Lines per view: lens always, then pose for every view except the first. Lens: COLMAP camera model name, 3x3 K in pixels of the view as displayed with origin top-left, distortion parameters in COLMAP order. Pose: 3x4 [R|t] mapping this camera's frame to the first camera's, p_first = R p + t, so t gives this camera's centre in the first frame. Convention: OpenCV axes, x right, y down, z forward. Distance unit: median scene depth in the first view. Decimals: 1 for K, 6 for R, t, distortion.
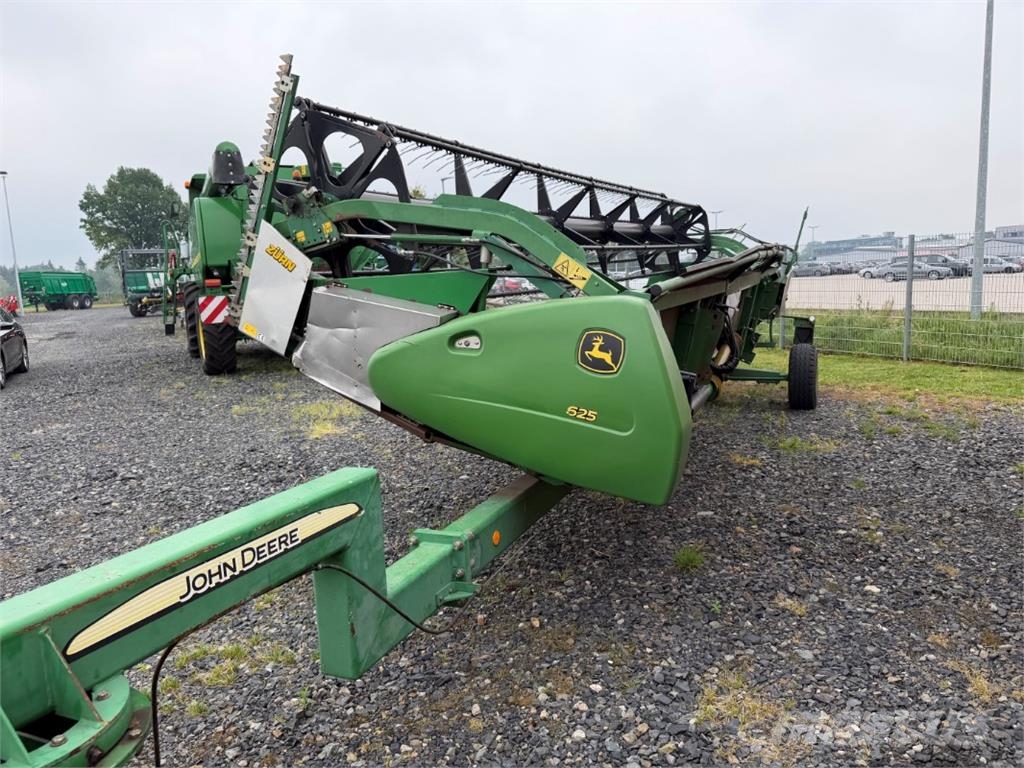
lens RADIAL K [[762.4, 0, 512.0], [0, 762.4, 384.0], [0, 0, 1]] dist [0.019415, -0.002359]
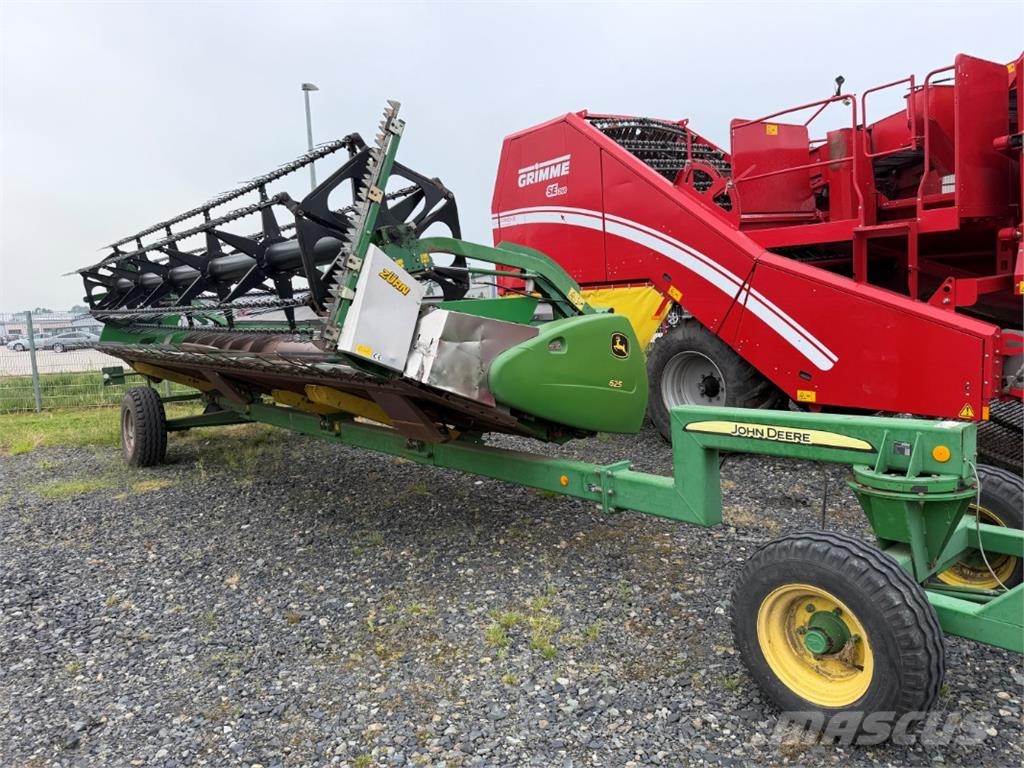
lens RADIAL K [[743.6, 0, 512.3], [0, 743.6, 391.5], [0, 0, 1]] dist [0.079179, -0.002927]
pose [[0.423172, -0.075977, 0.902858, -1.216944], [0.158241, 0.987360, 0.008920, 0.004711], [-0.892124, 0.139095, 0.429846, 0.429950]]
